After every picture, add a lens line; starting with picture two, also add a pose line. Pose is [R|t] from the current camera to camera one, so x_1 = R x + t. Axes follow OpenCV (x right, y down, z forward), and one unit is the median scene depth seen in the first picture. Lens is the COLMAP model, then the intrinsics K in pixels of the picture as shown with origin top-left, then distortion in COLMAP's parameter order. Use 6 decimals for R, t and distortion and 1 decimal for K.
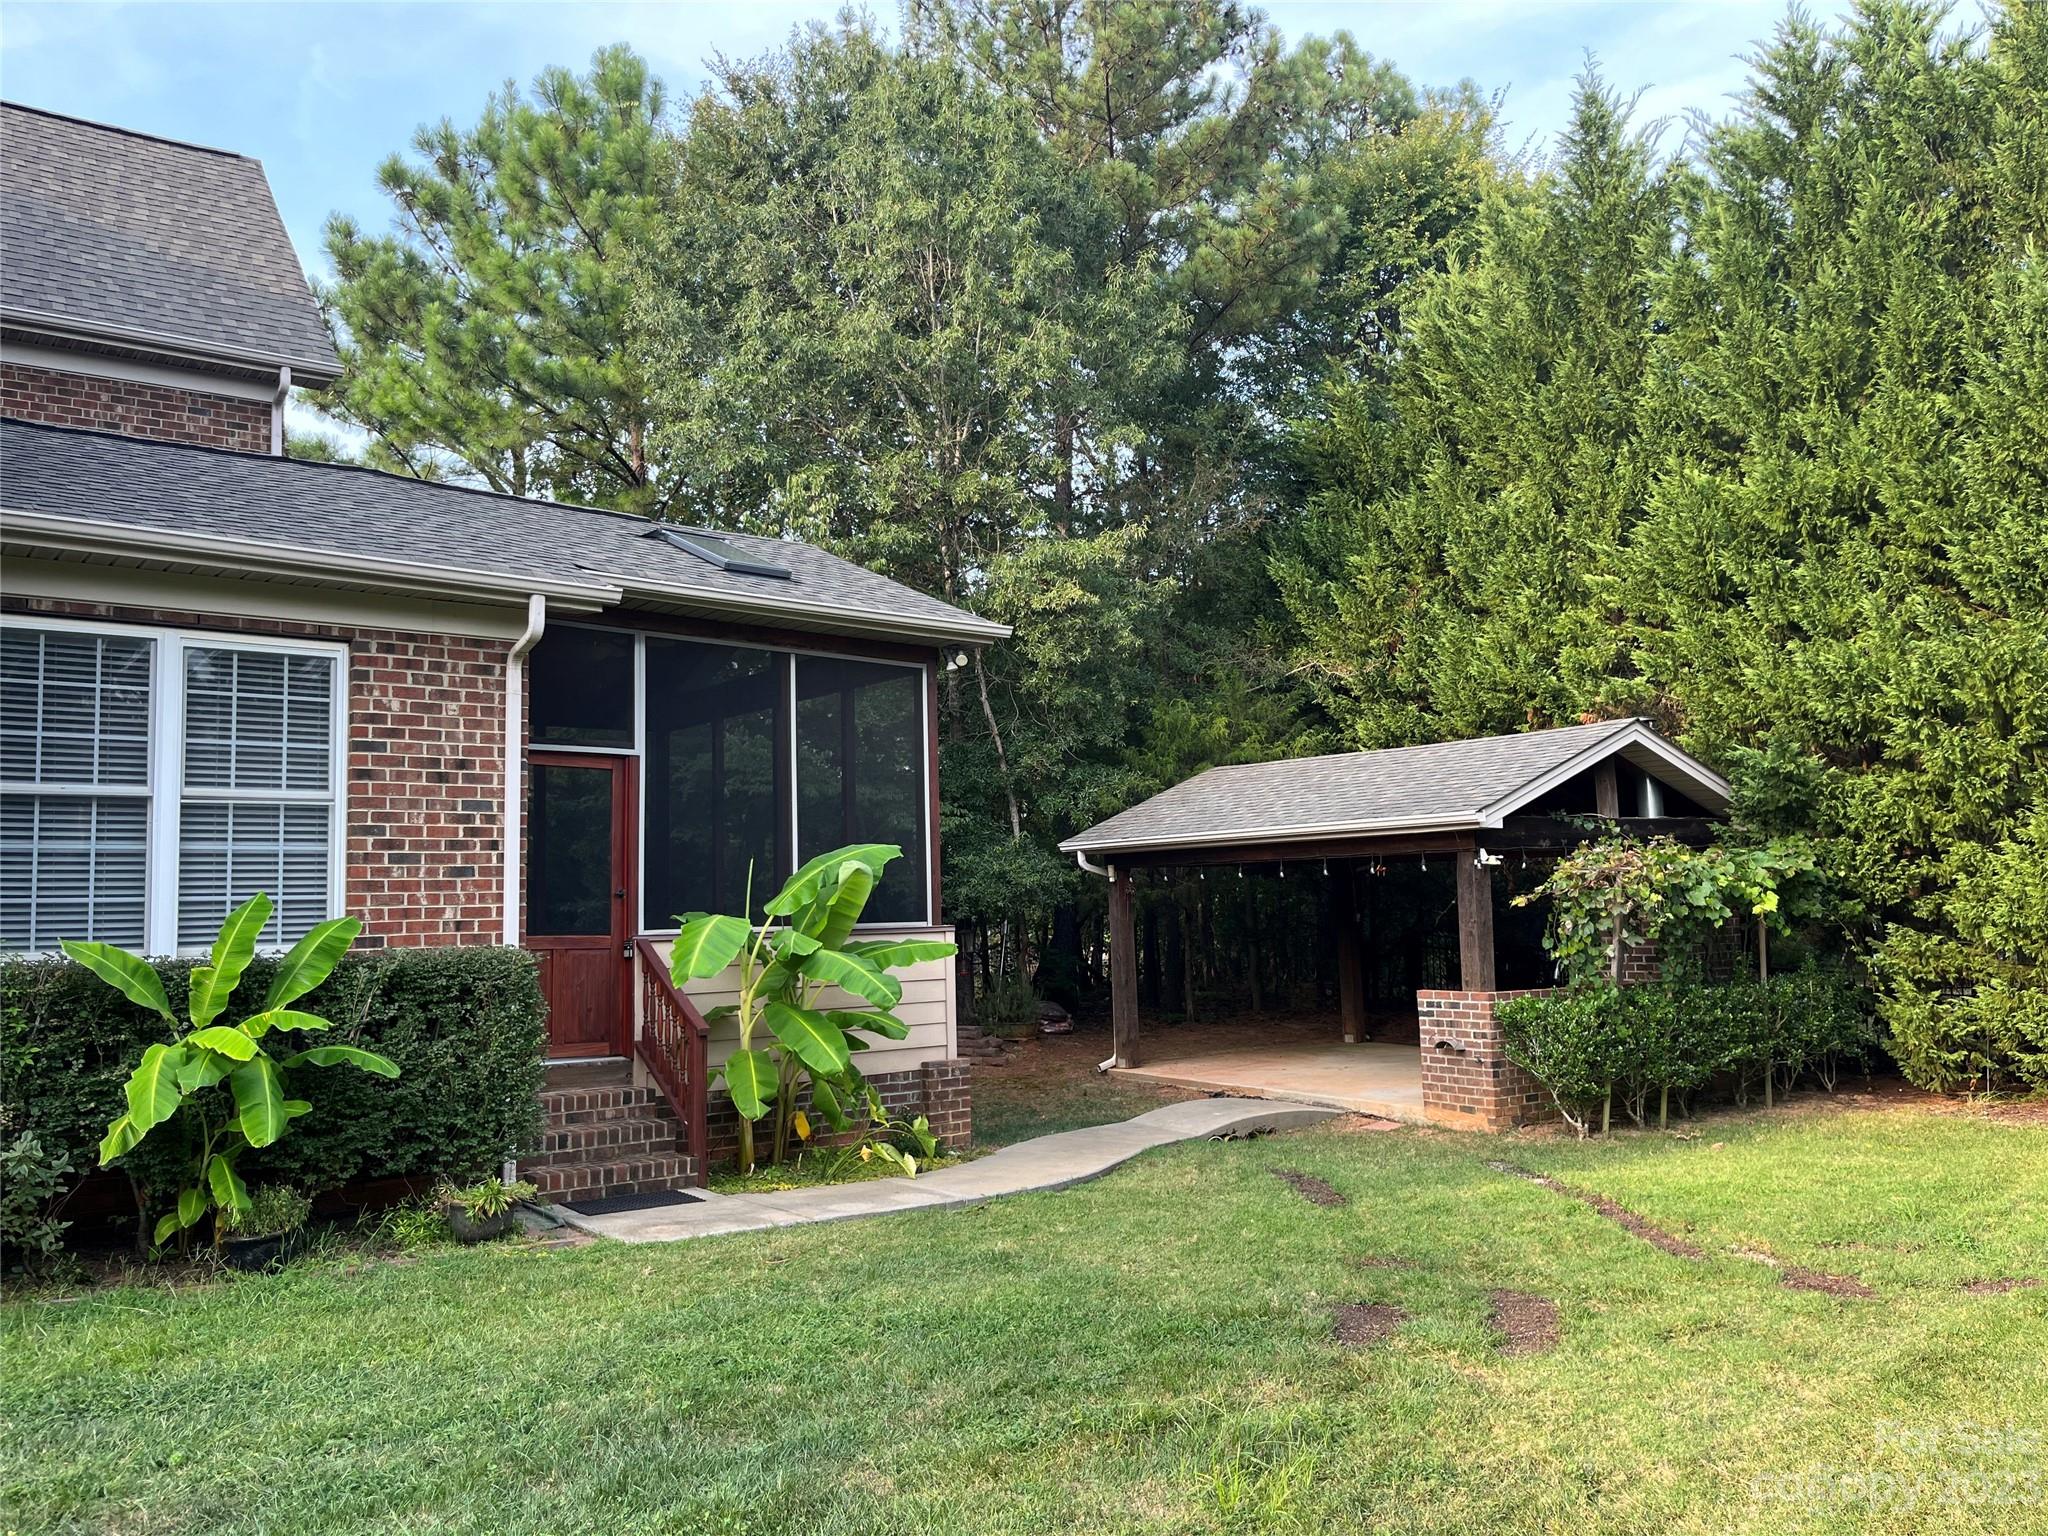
lens RADIAL K [[1545.1, 0, 983.3], [0, 1545.1, 766.4], [0, 0, 1]] dist [-0.000430, -0.003971]
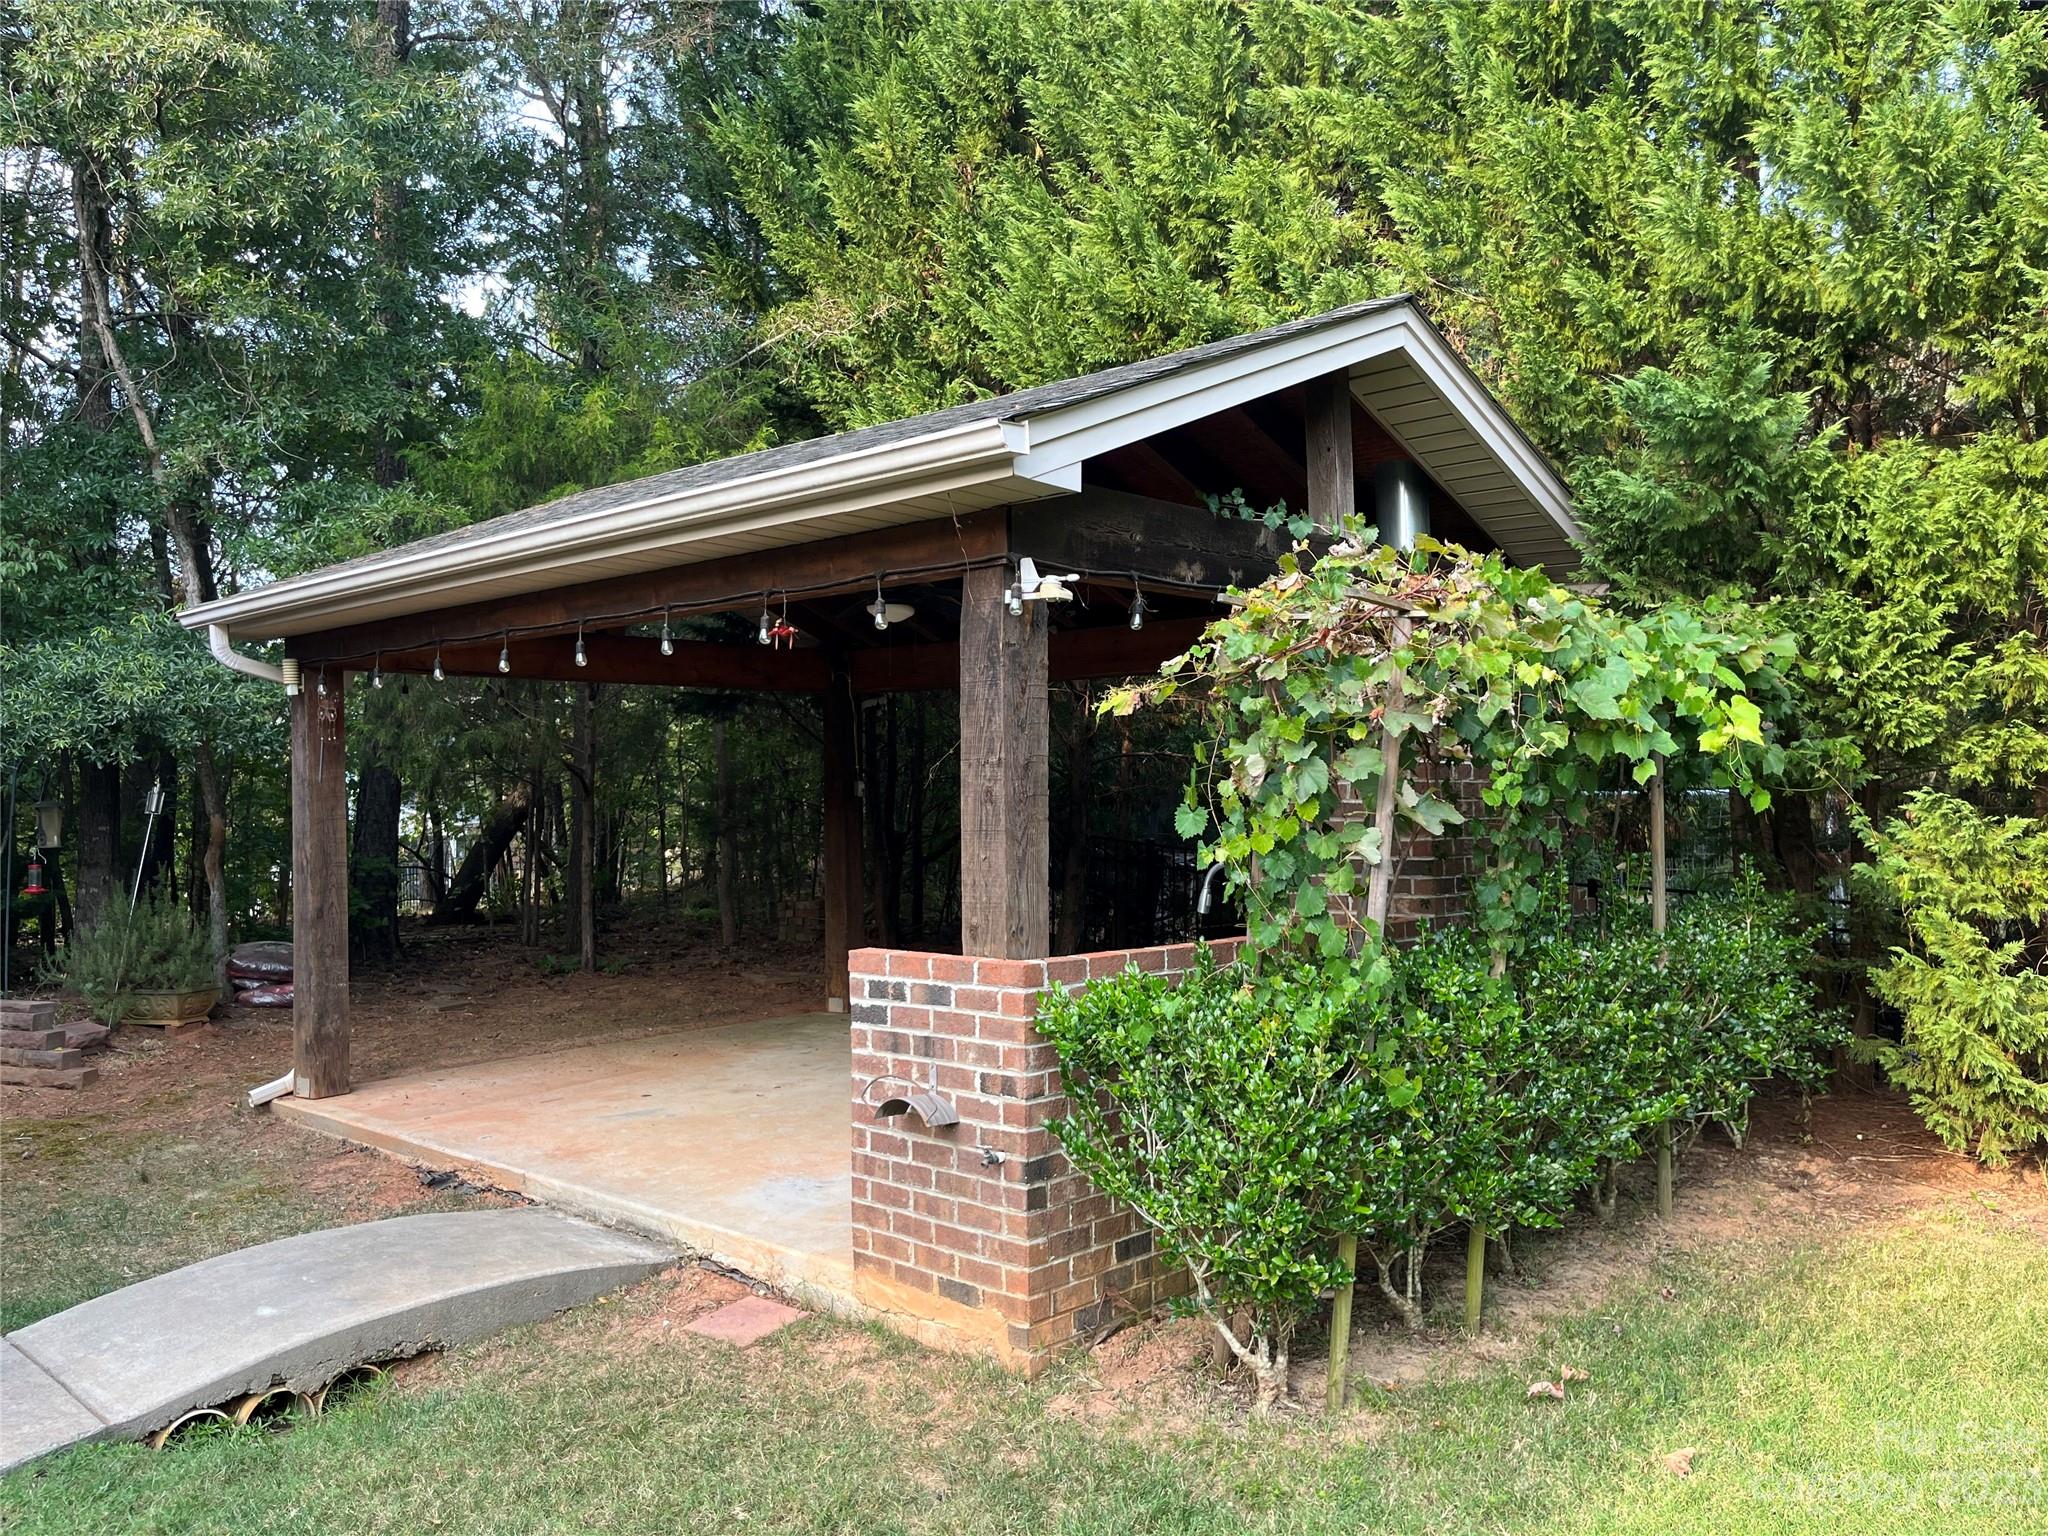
lens RADIAL K [[1539.8, 0, 1006.9], [0, 1539.8, 759.9], [0, 0, 1]] dist [0.085035, -0.136336]
pose [[0.970727, 0.018700, 0.239454, 0.236415], [-0.032886, 0.997923, 0.055384, 0.080696], [-0.237922, -0.061637, 0.969327, 0.659441]]
